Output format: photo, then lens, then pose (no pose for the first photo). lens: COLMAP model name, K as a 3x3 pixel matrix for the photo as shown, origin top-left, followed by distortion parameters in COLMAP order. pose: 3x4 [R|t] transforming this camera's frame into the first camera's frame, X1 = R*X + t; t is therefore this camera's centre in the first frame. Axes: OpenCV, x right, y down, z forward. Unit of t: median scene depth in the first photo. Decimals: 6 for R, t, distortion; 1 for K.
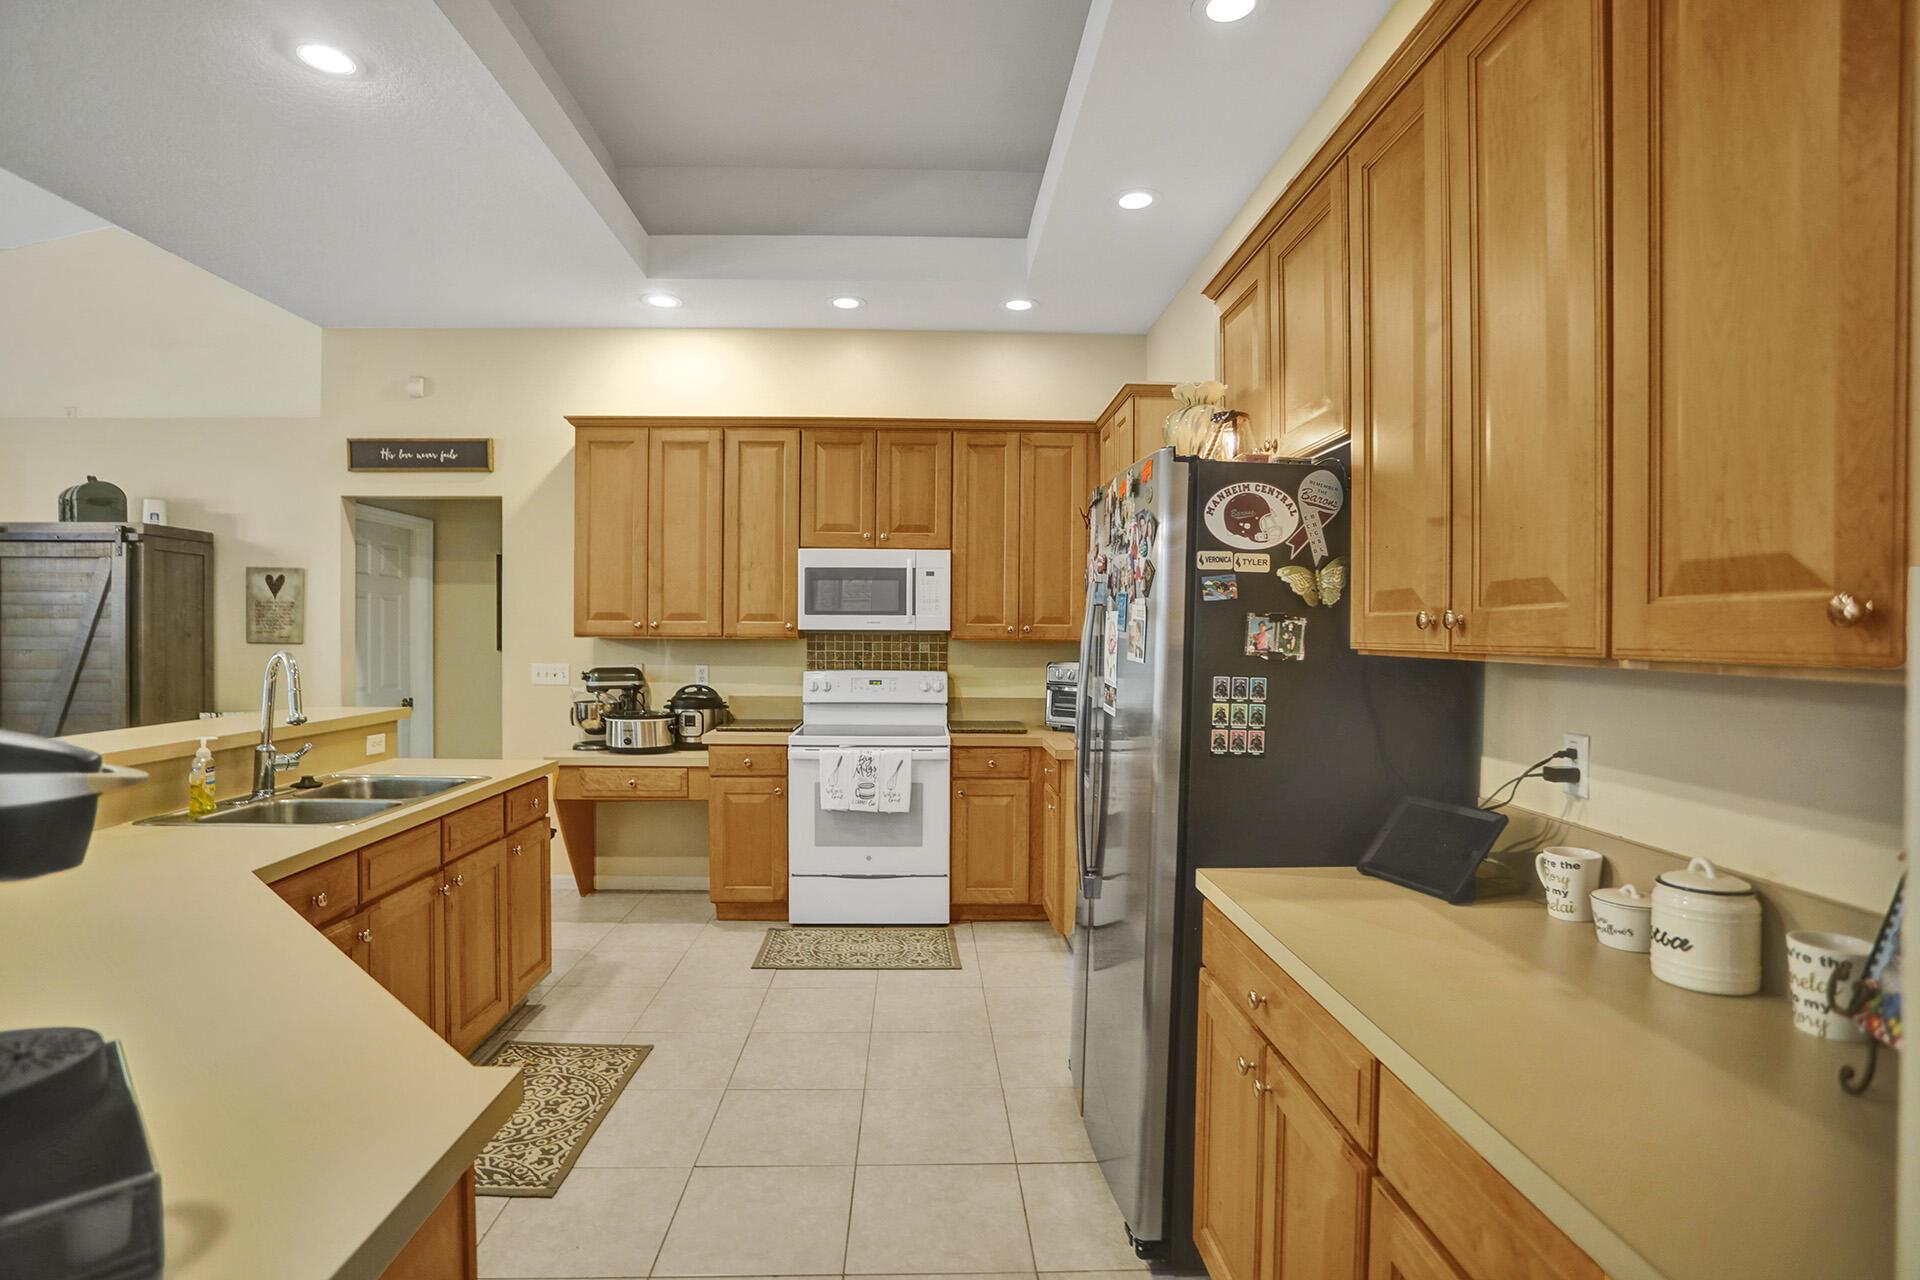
lens RADIAL K [[926.0, 0, 922.1], [0, 926.0, 638.3], [0, 0, 1]] dist [-0.055783, 0.014499]
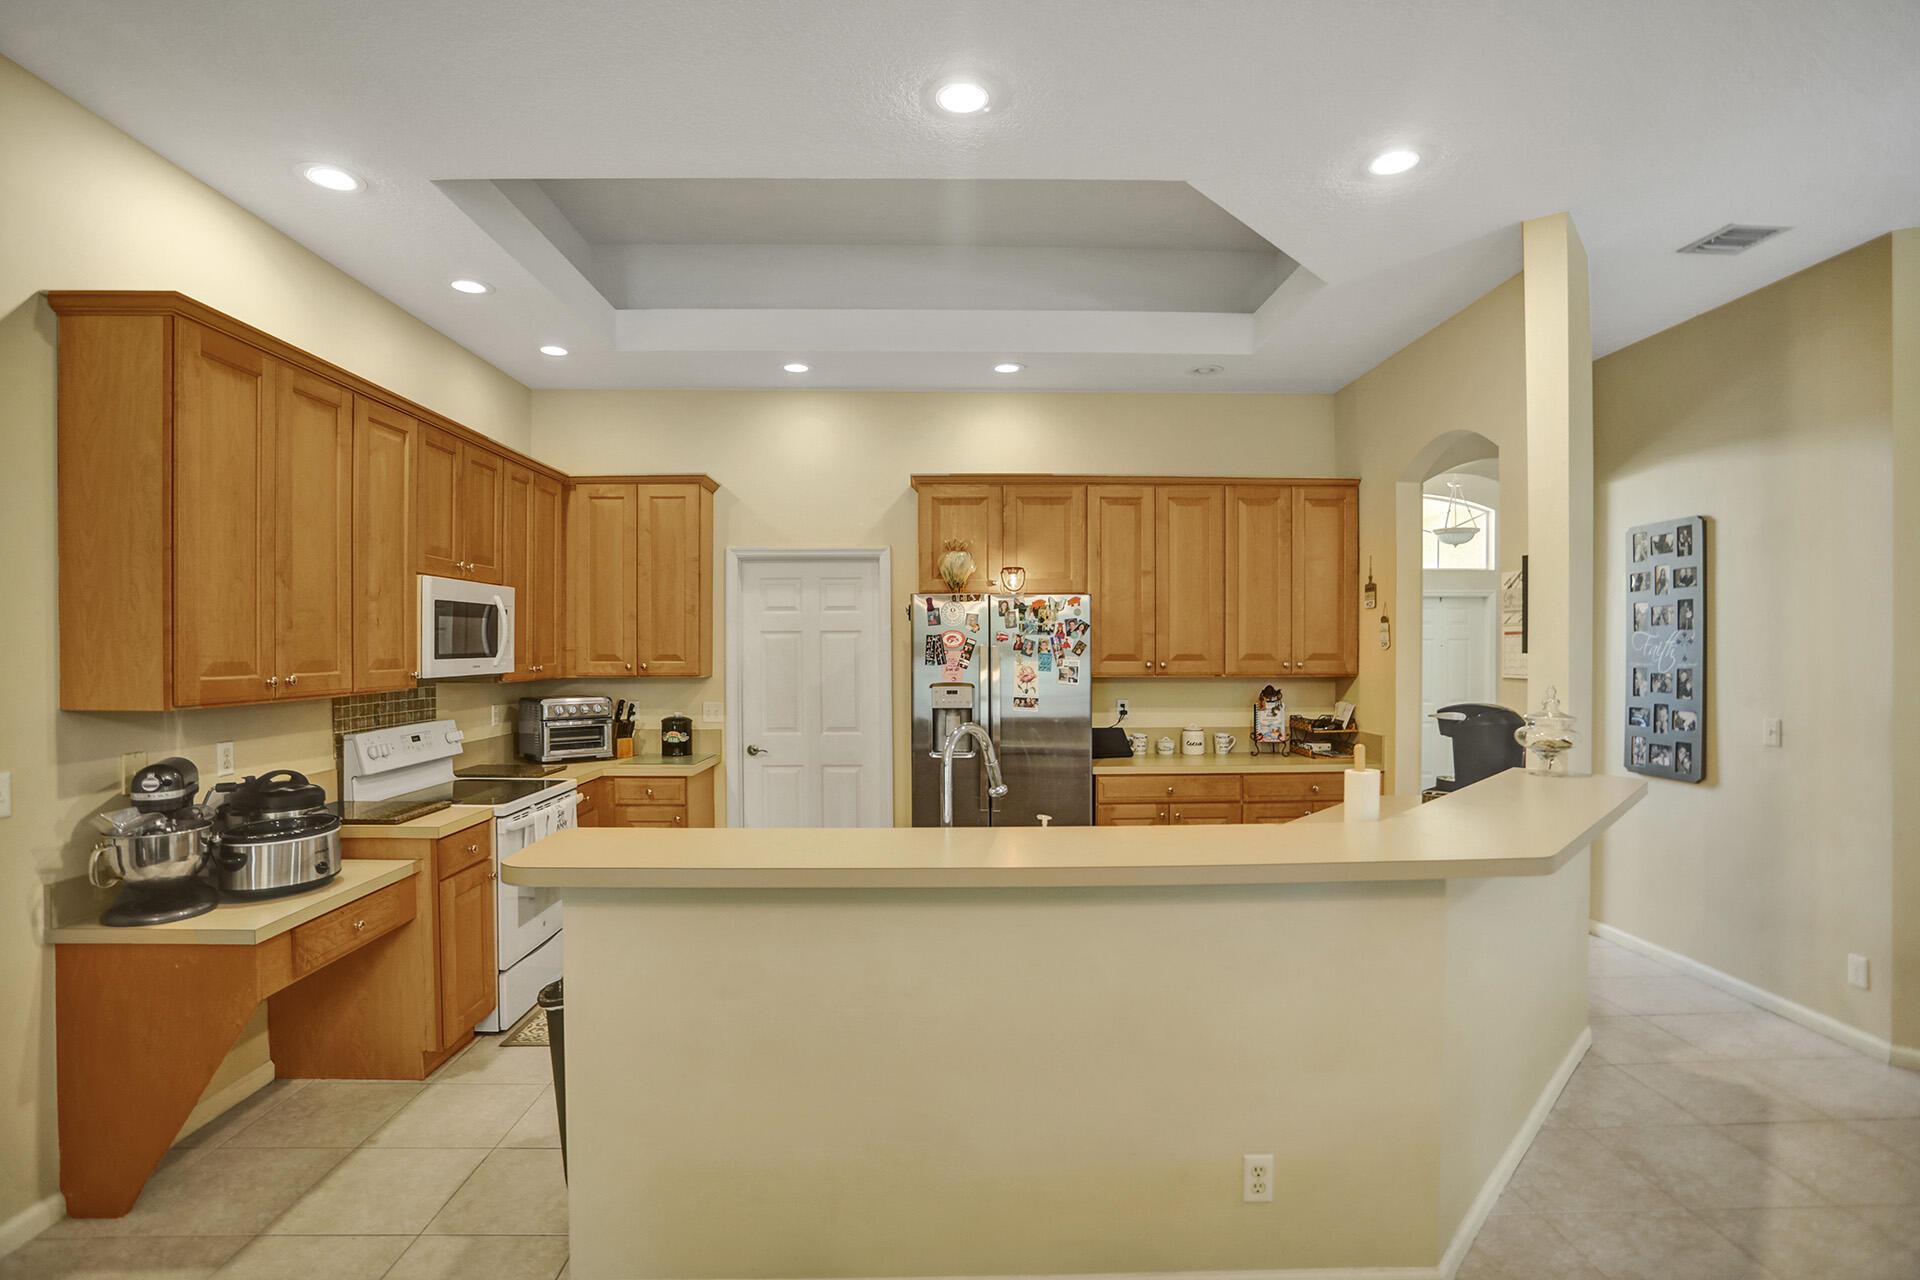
lens RADIAL K [[926.0, 0, 959.1], [0, 926.0, 650.4], [0, 0, 1]] dist [-0.055783, 0.014499]
pose [[-0.009607, -0.013081, 0.999868, -0.878810], [0.009715, 0.999866, 0.013174, -0.037347], [-0.999907, 0.009840, -0.009479, 0.539955]]
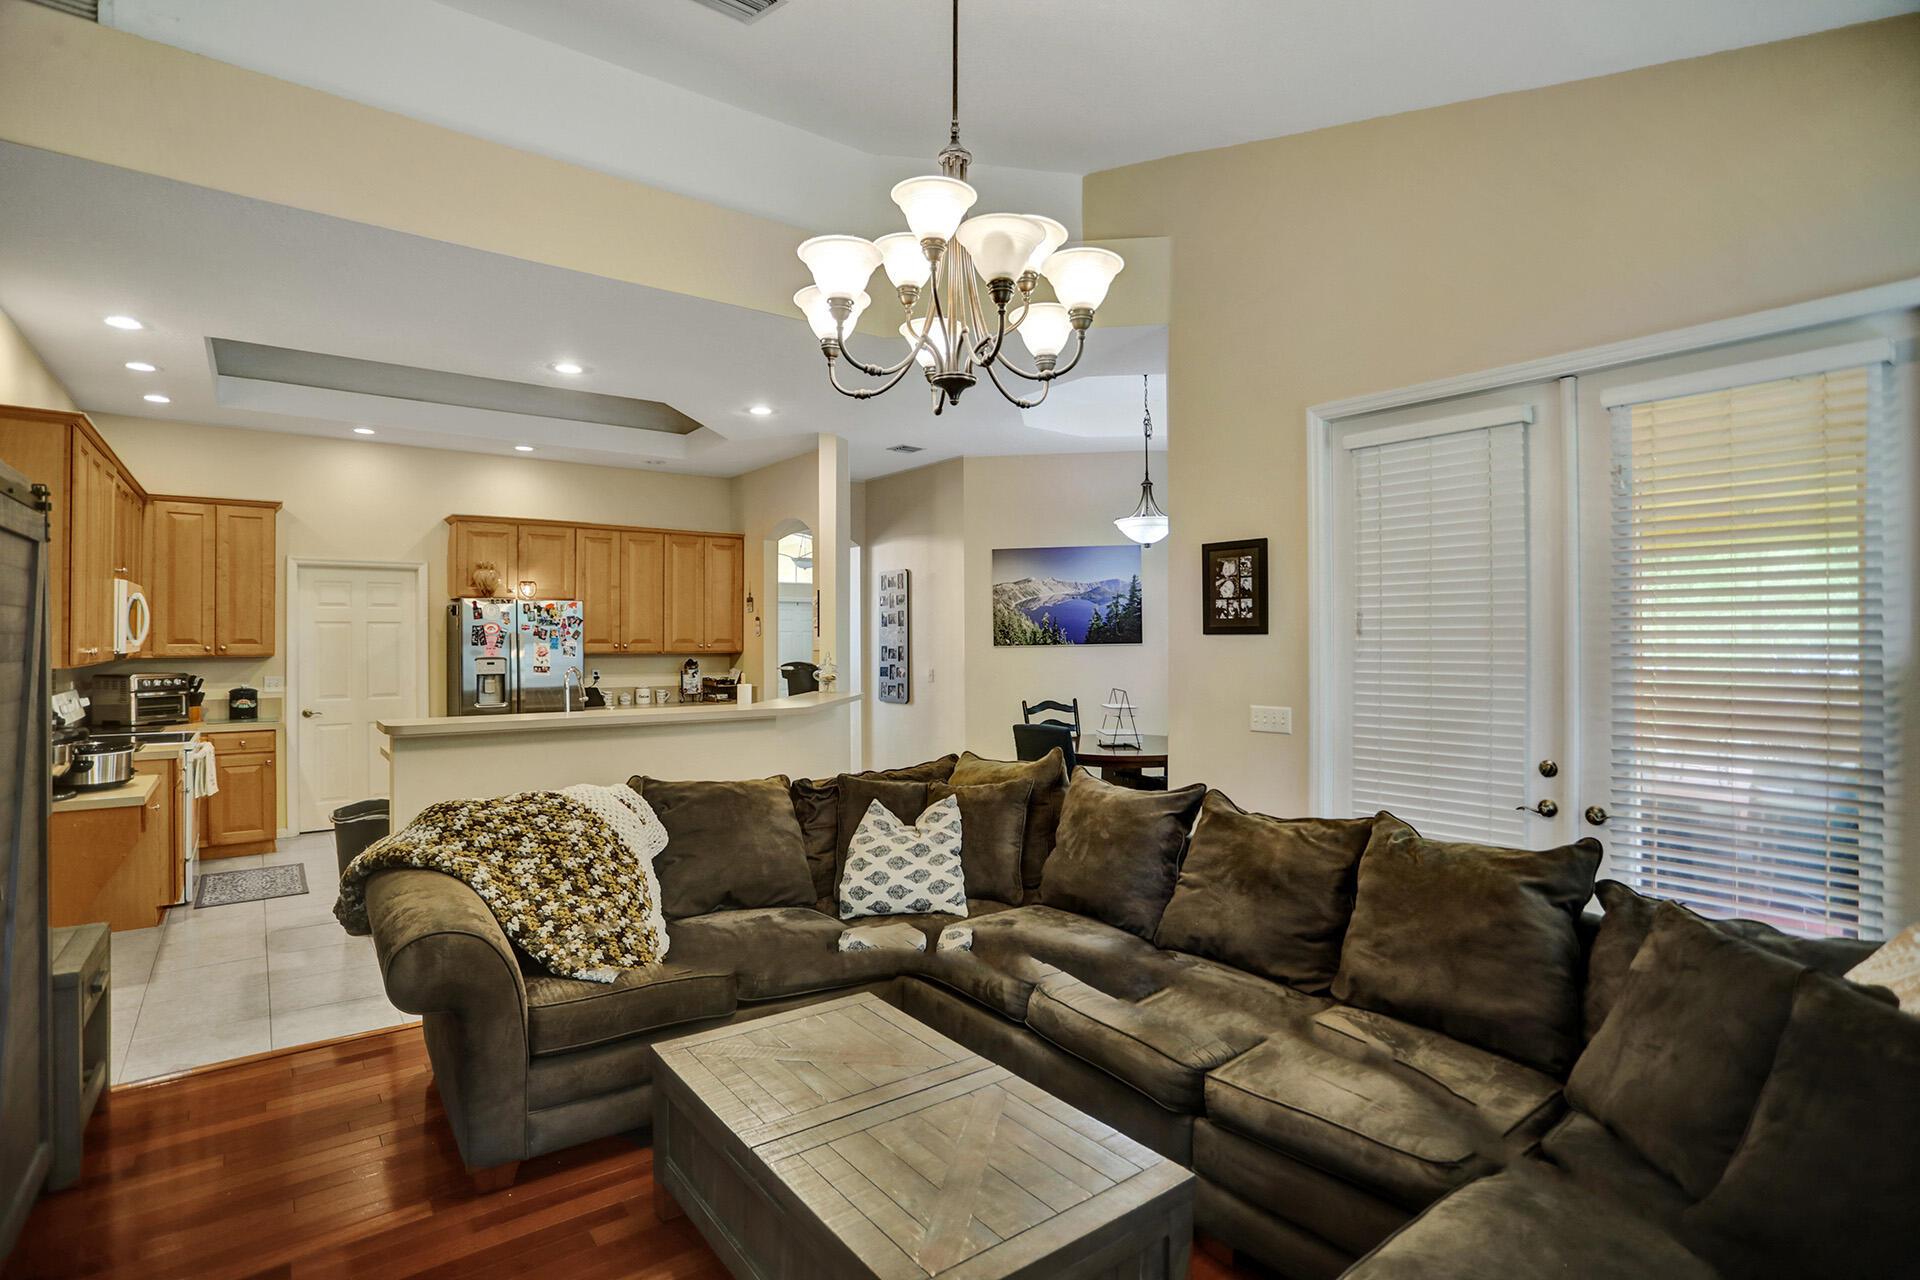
lens RADIAL K [[926.0, 0, 948.5], [0, 926.0, 639.1], [0, 0, 1]] dist [-0.055783, 0.014499]
pose [[-0.596831, -0.009271, 0.802313, -1.518310], [0.001698, 0.999916, 0.012818, -0.037088], [-0.802365, 0.009012, -0.596766, 0.826657]]
